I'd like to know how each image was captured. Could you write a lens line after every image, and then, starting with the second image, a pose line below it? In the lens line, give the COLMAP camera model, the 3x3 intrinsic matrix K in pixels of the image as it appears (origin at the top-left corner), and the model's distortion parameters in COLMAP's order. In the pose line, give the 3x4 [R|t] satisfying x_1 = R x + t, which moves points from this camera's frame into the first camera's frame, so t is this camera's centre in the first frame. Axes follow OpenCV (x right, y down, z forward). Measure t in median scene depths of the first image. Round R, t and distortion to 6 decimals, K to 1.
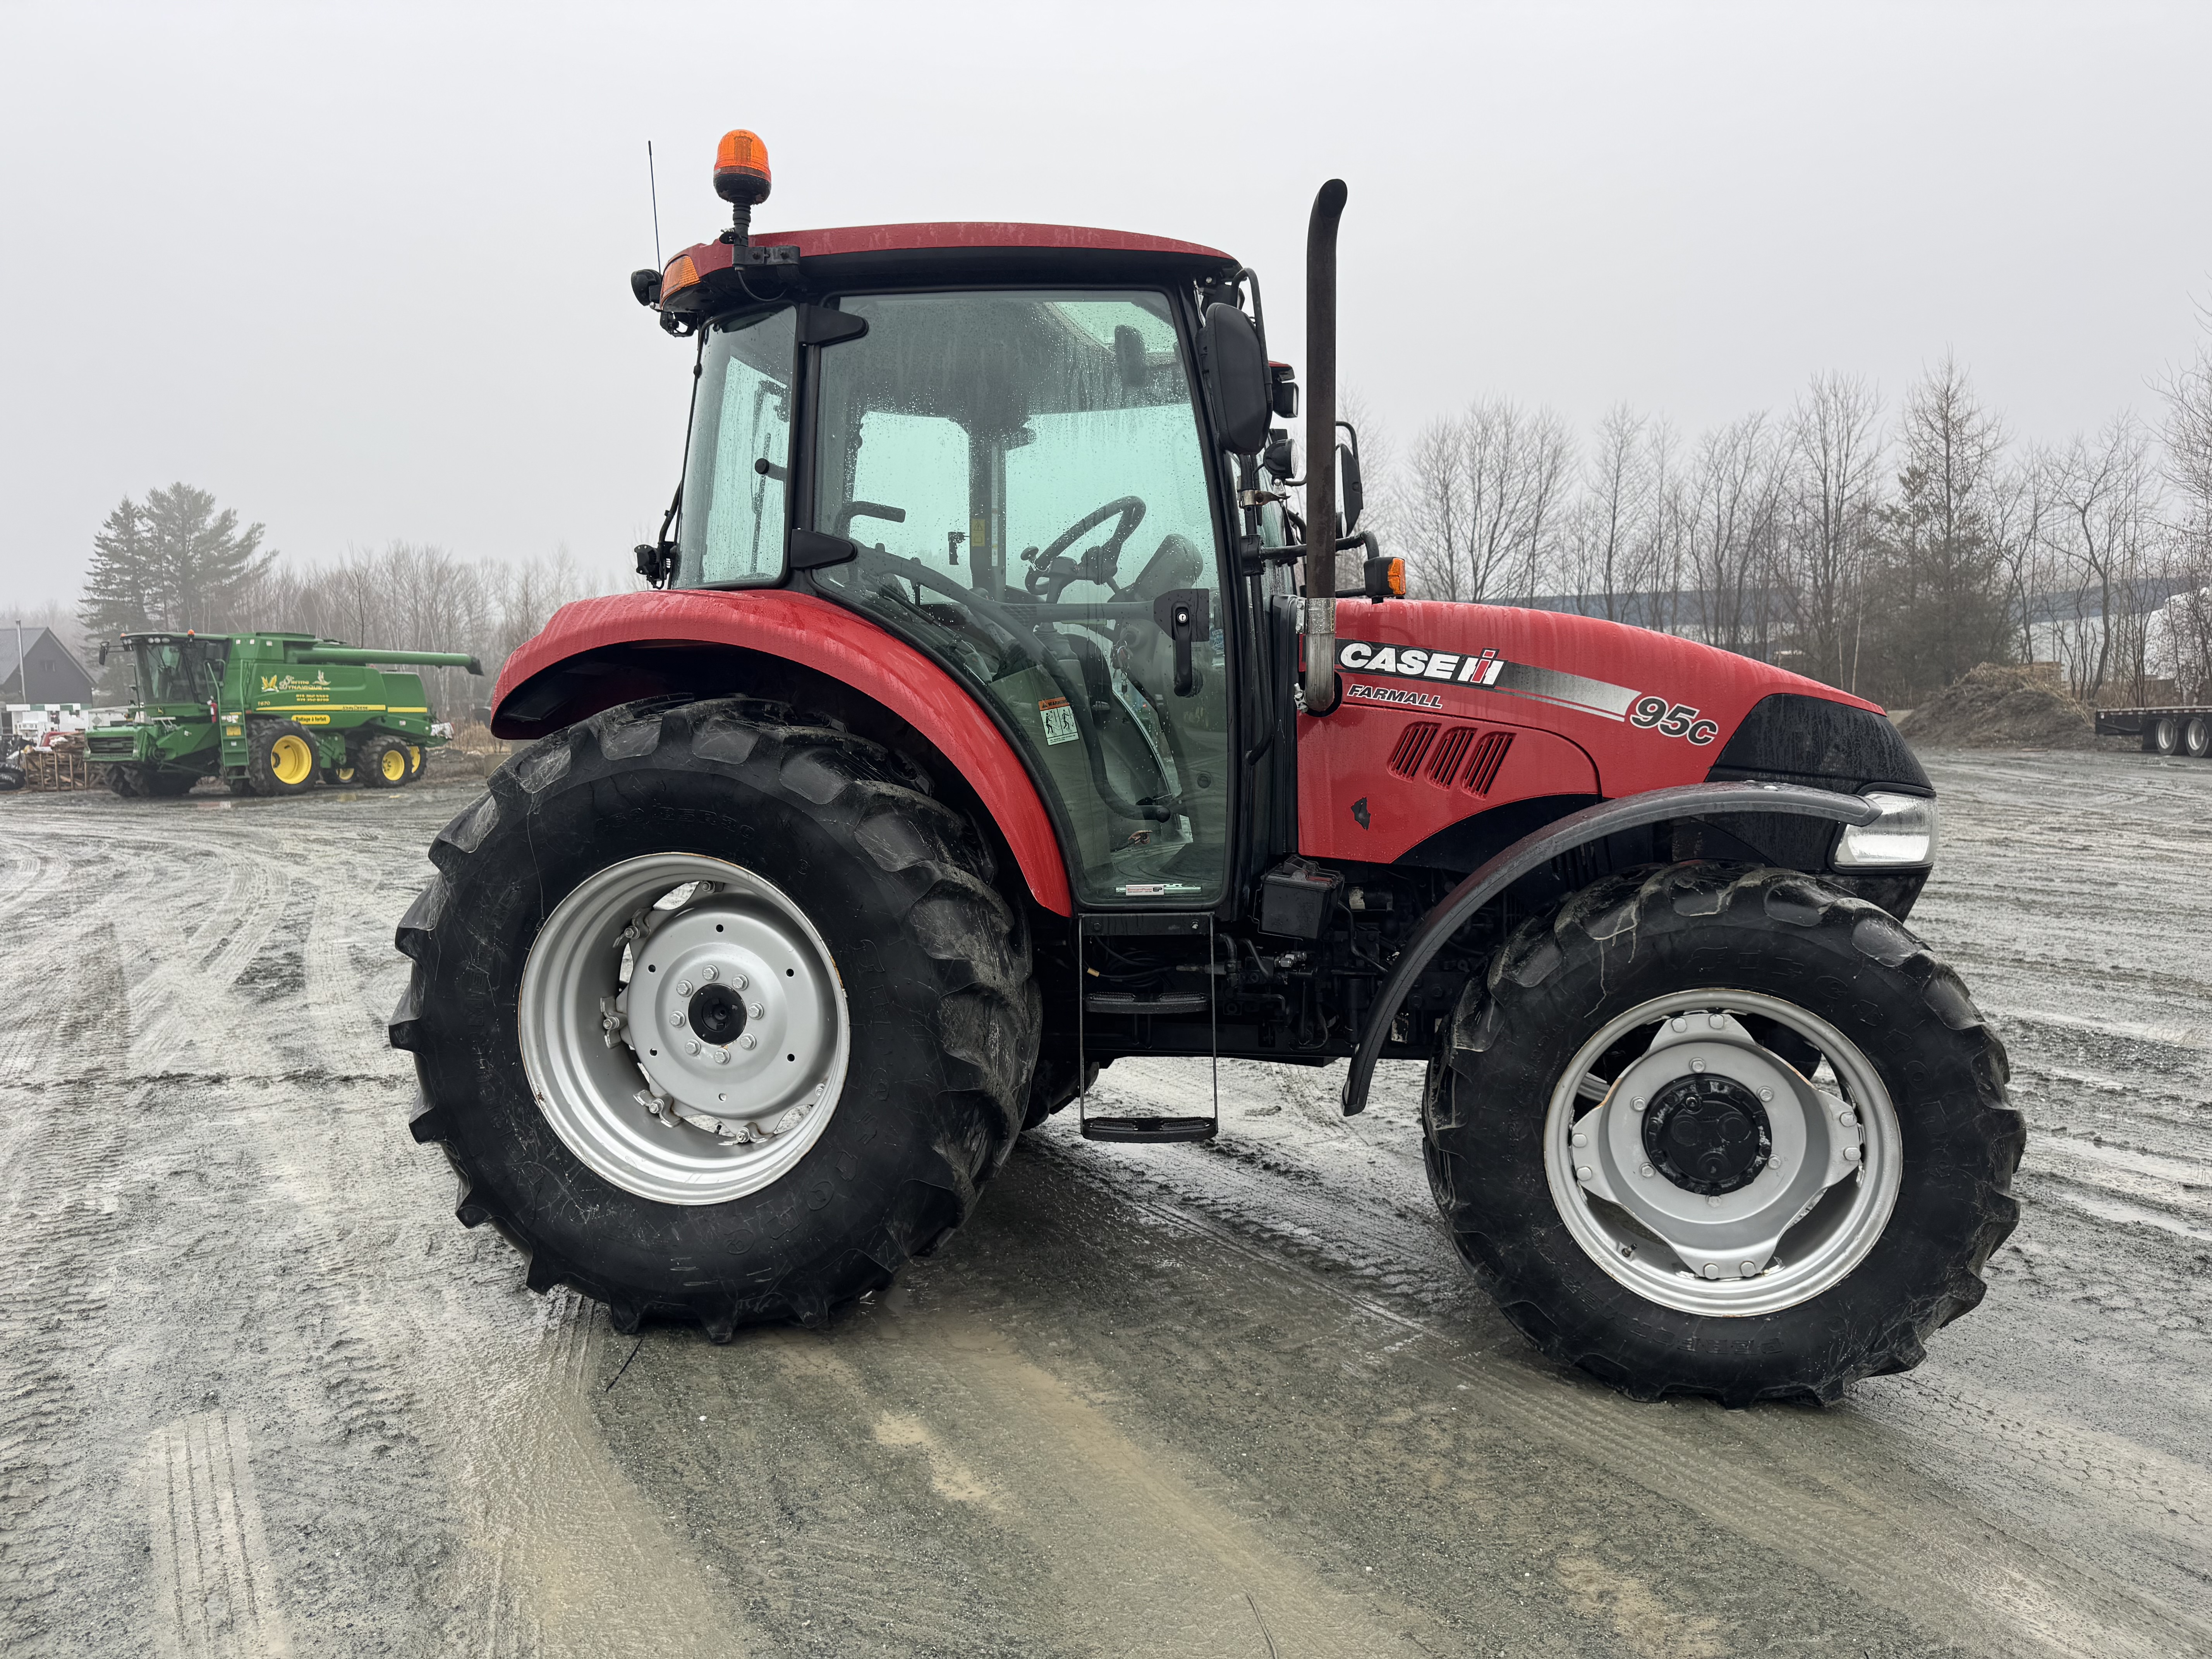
lens RADIAL K [[1544.5, 0, 1094.0], [0, 1544.5, 863.4], [0, 0, 1]] dist [0.128060, -0.203929]
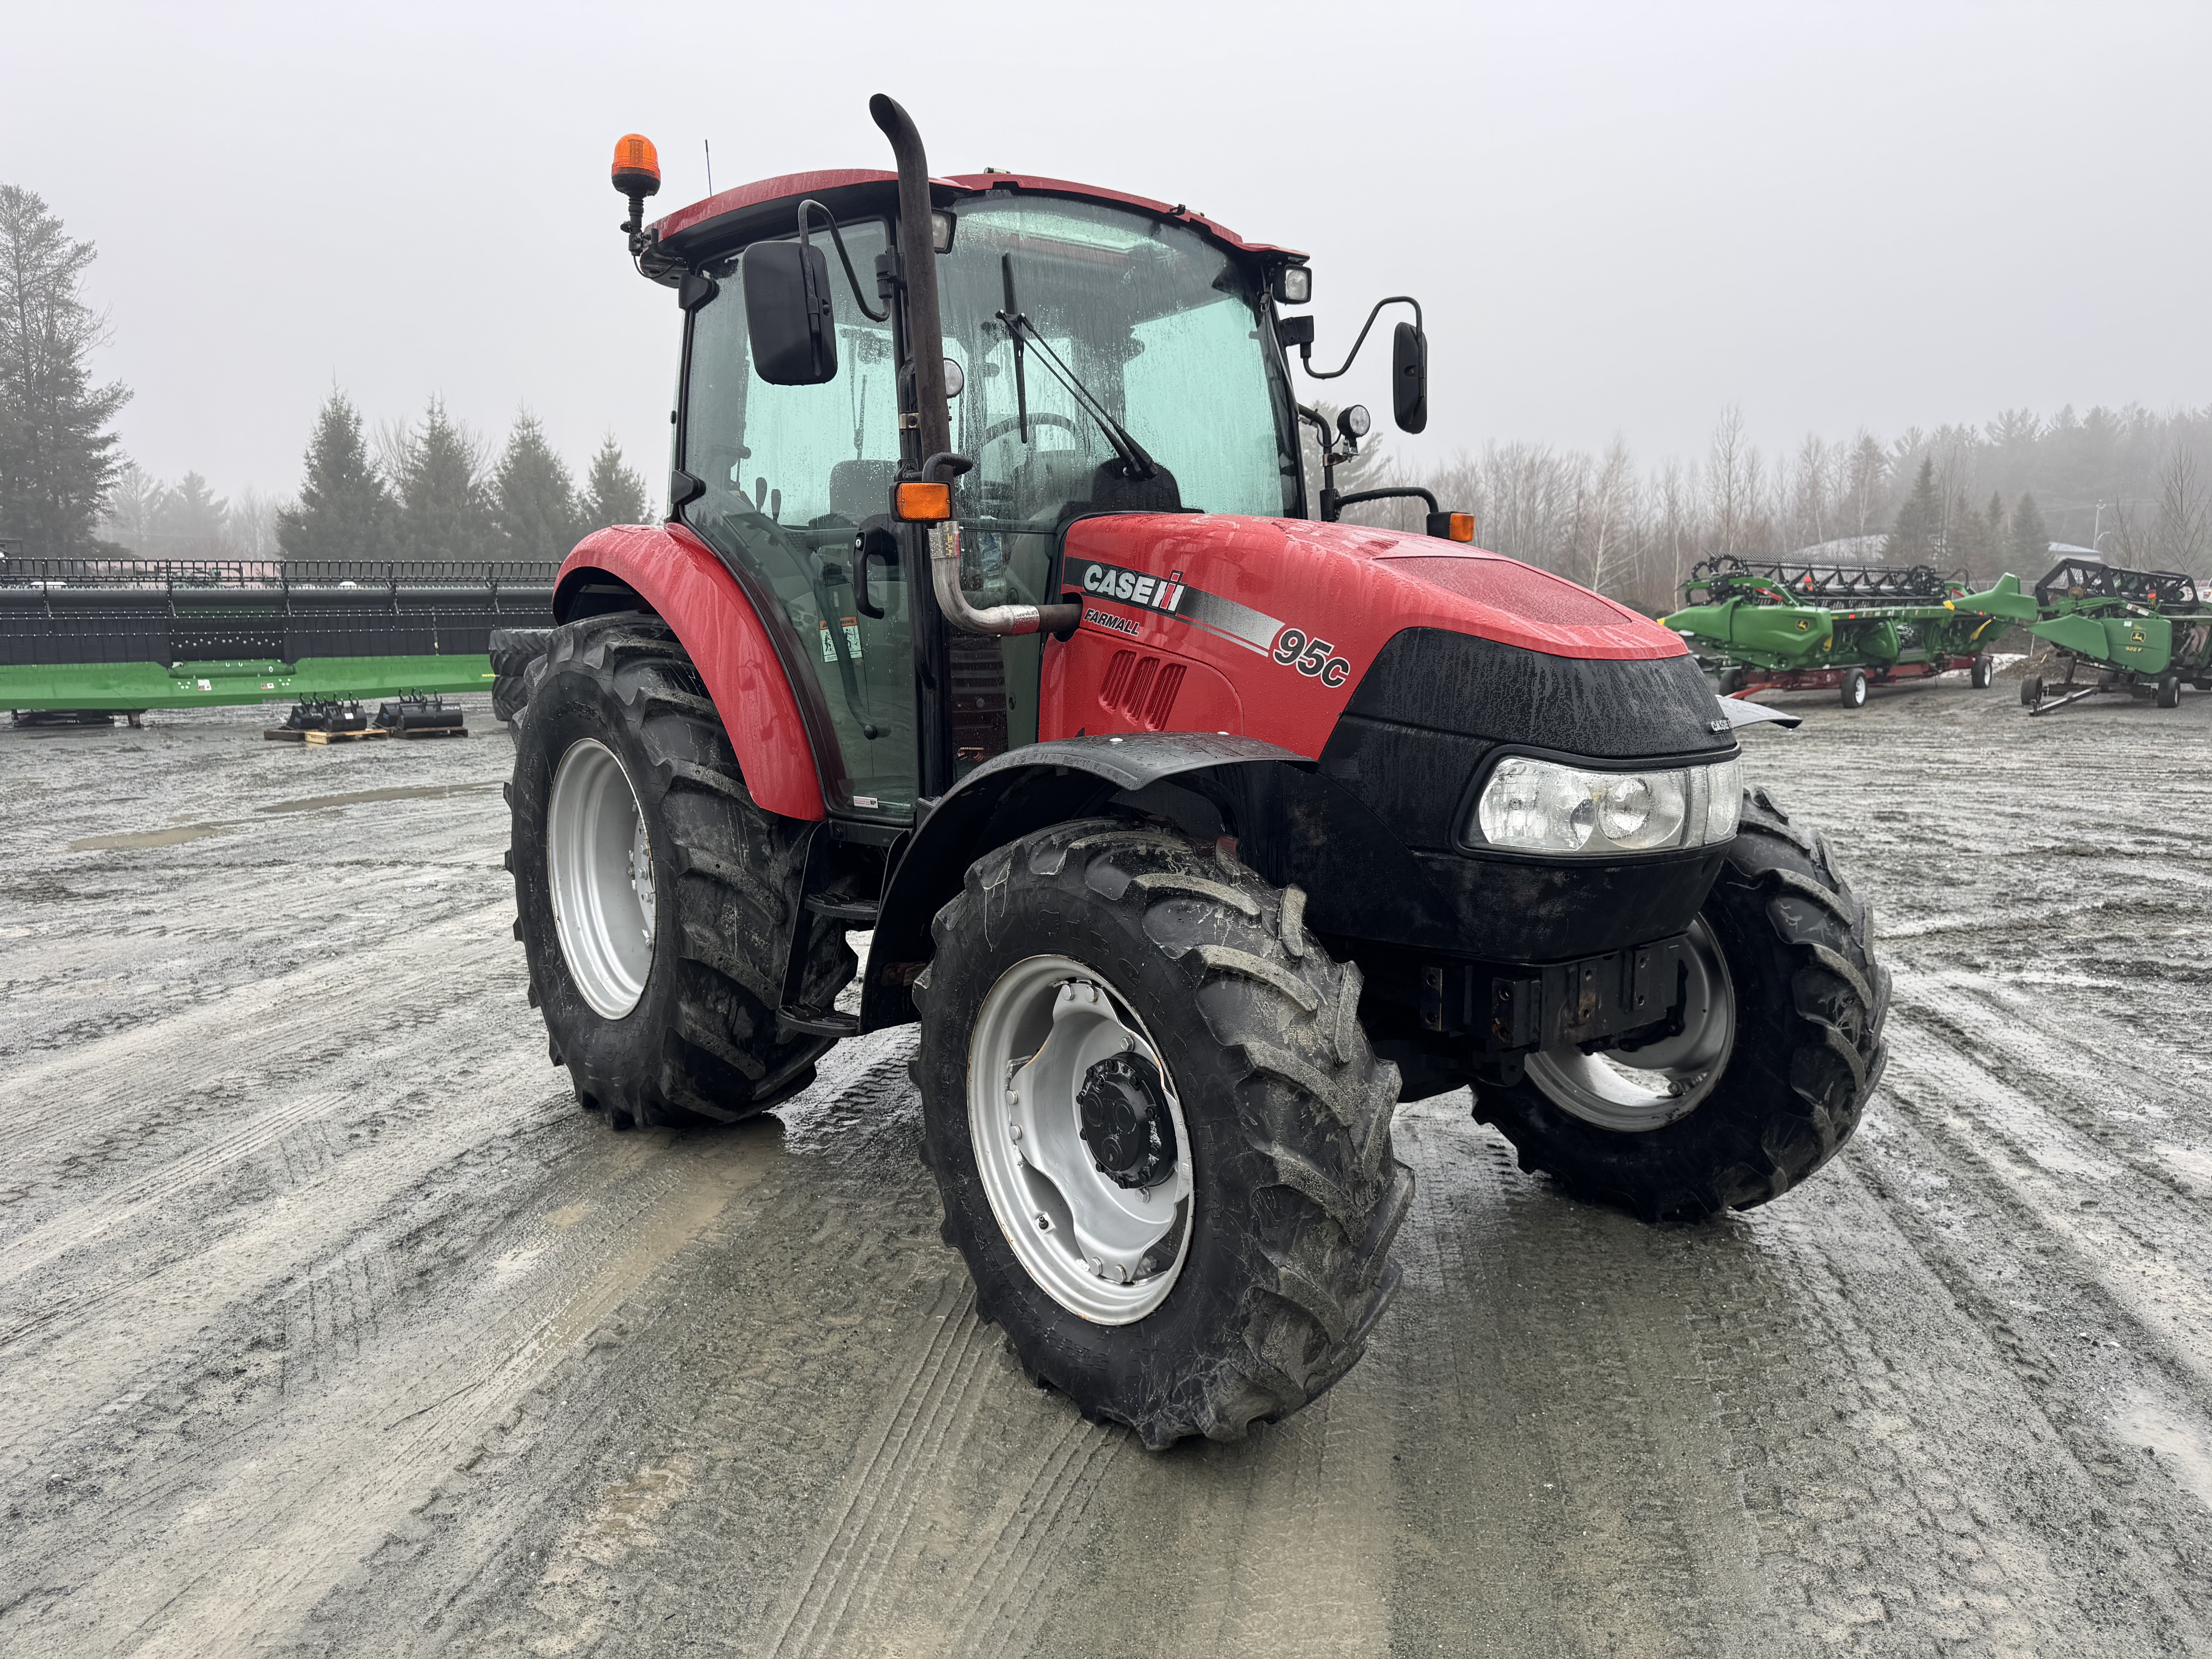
lens RADIAL K [[1544.5, 0, 1094.0], [0, 1544.5, 863.4], [0, 0, 1]] dist [0.128060, -0.203929]
pose [[0.769504, 0.111534, -0.628827, 0.820267], [-0.068050, 0.993346, 0.092914, -0.050219], [0.635006, -0.028706, 0.771974, 0.271861]]
